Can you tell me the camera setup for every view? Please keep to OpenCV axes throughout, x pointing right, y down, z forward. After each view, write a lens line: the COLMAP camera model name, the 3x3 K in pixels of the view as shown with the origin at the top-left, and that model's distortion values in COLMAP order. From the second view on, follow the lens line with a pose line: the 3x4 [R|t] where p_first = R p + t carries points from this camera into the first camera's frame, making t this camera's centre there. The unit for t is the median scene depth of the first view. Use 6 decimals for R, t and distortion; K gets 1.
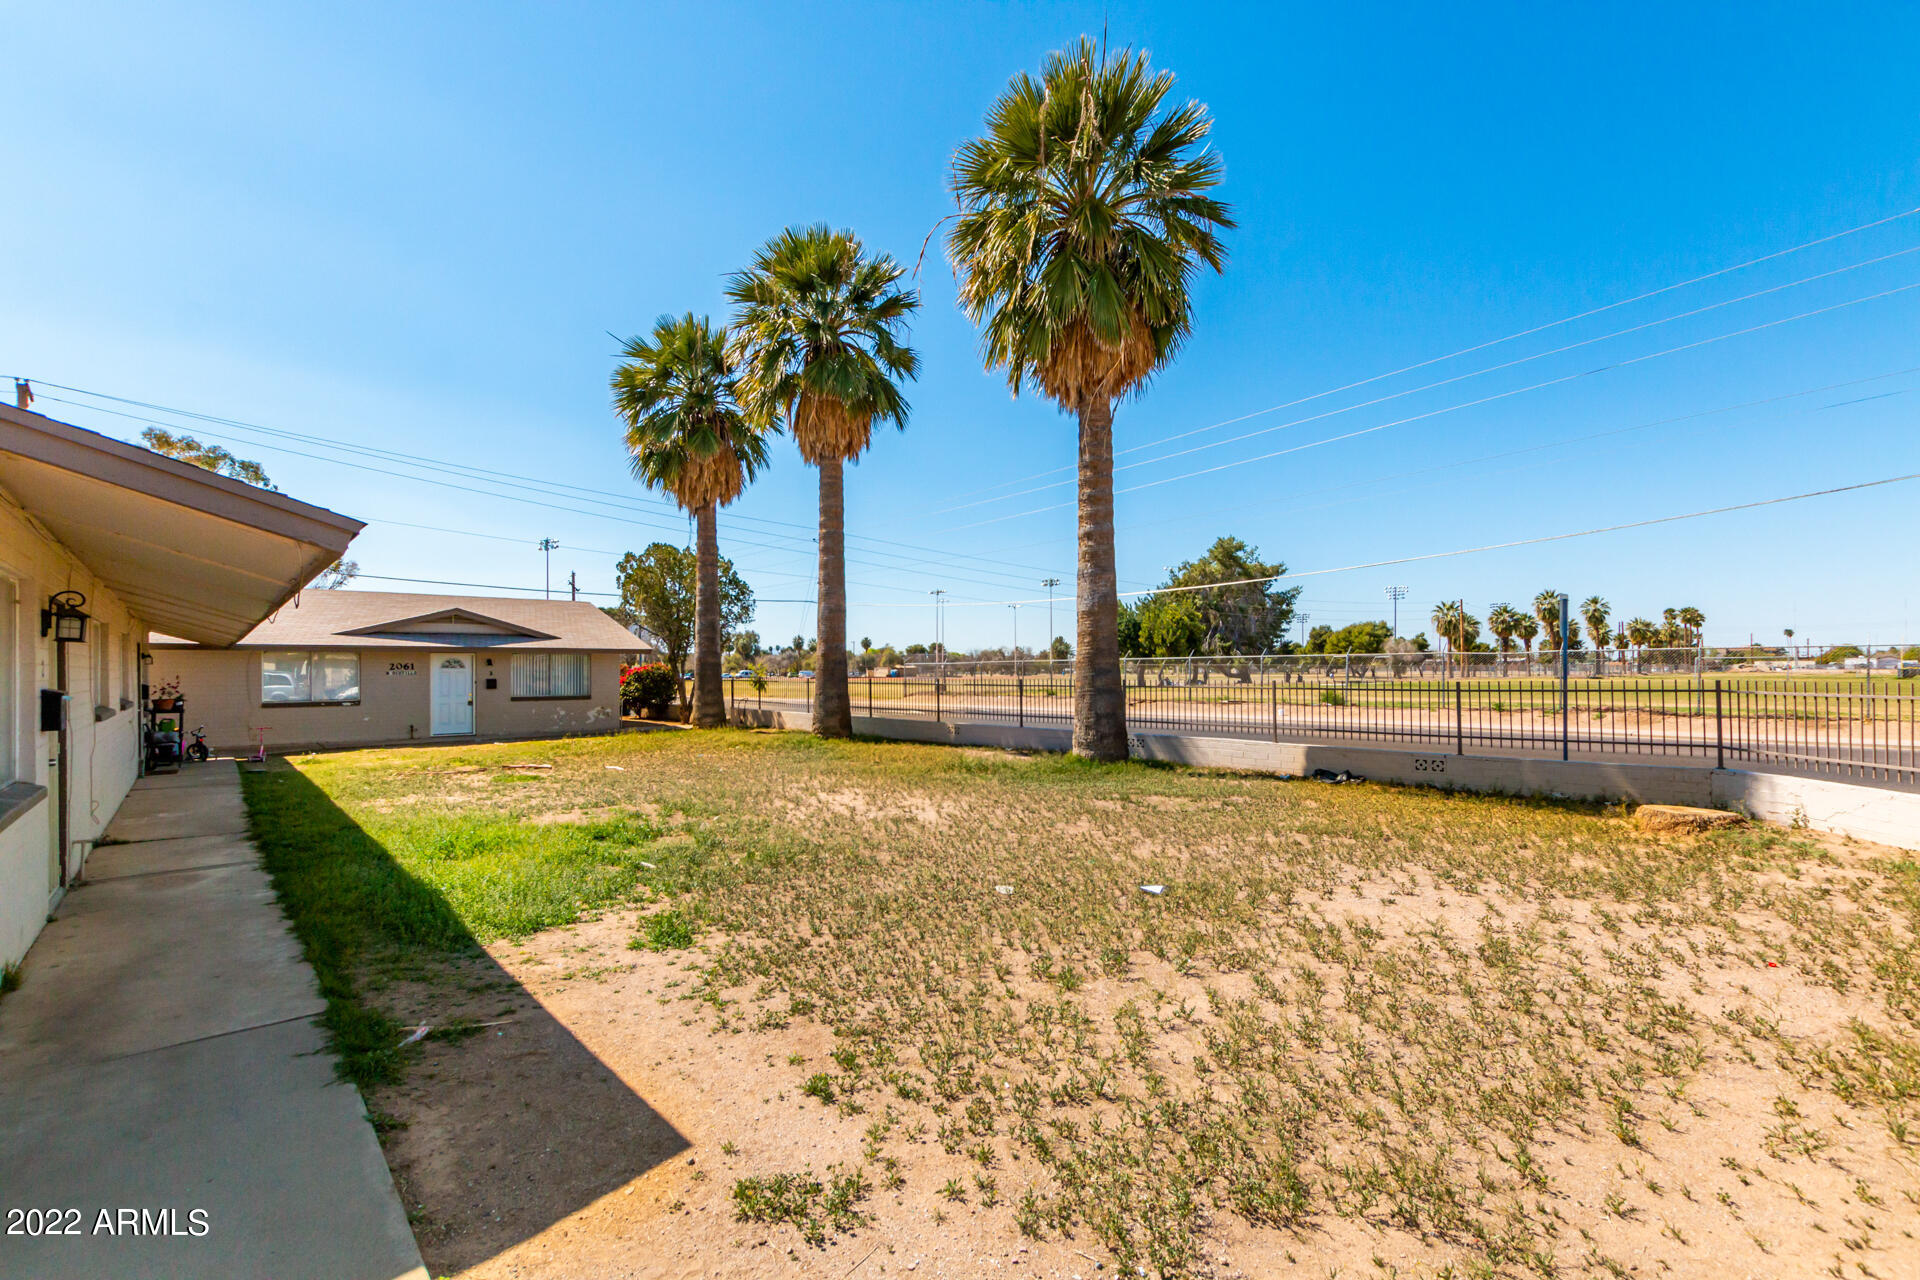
lens RADIAL K [[863.1, 0, 964.4], [0, 863.1, 663.4], [0, 0, 1]] dist [-0.000554, 0.000068]
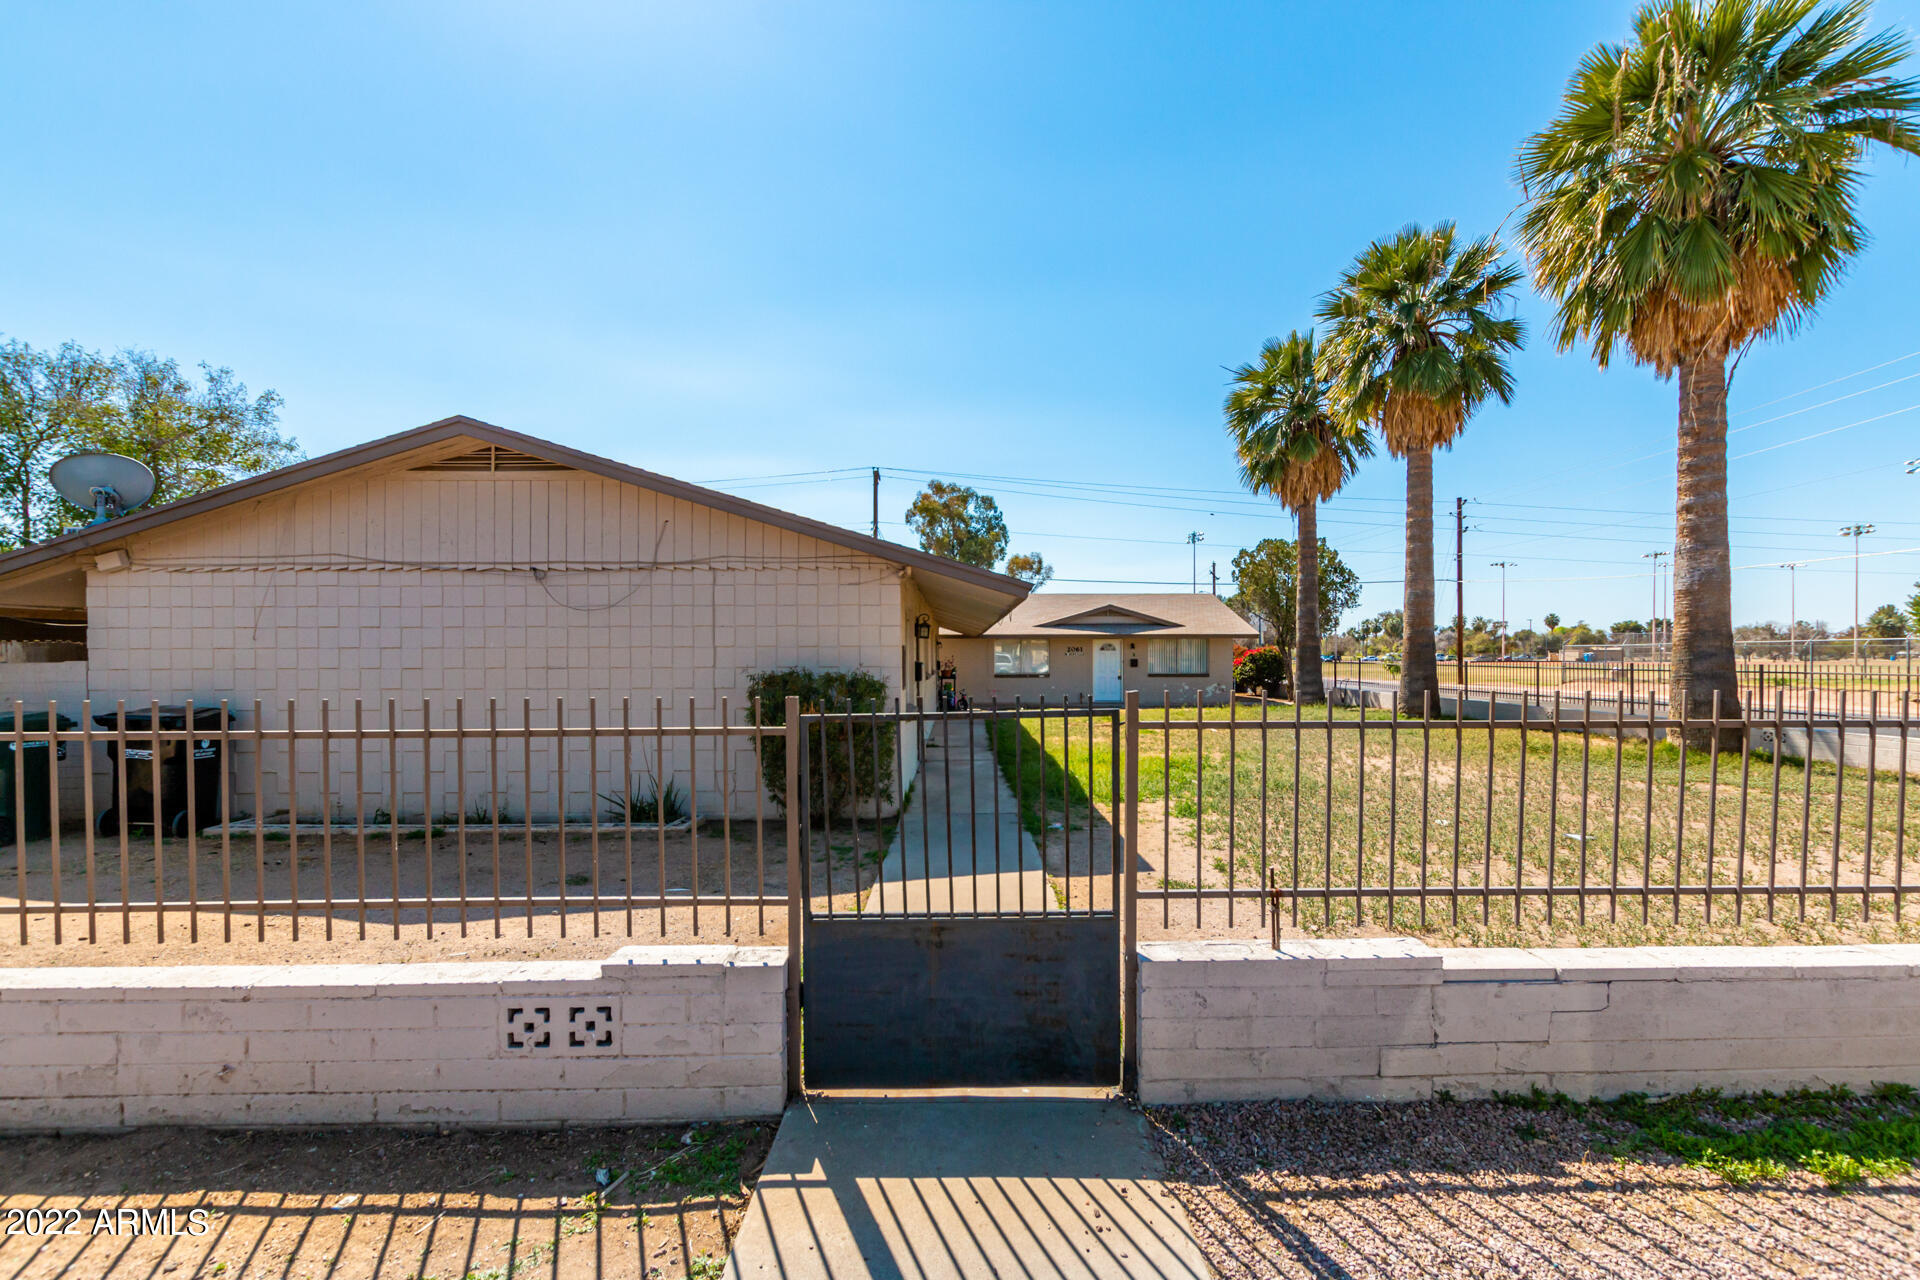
lens RADIAL K [[863.1, 0, 961.2], [0, 863.1, 643.3], [0, 0, 1]] dist [-0.000554, 0.000068]
pose [[0.751345, -0.004522, -0.659895, 0.110784], [0.003051, 0.999990, -0.003378, -0.001899], [0.659903, 0.000525, 0.751351, -0.138860]]
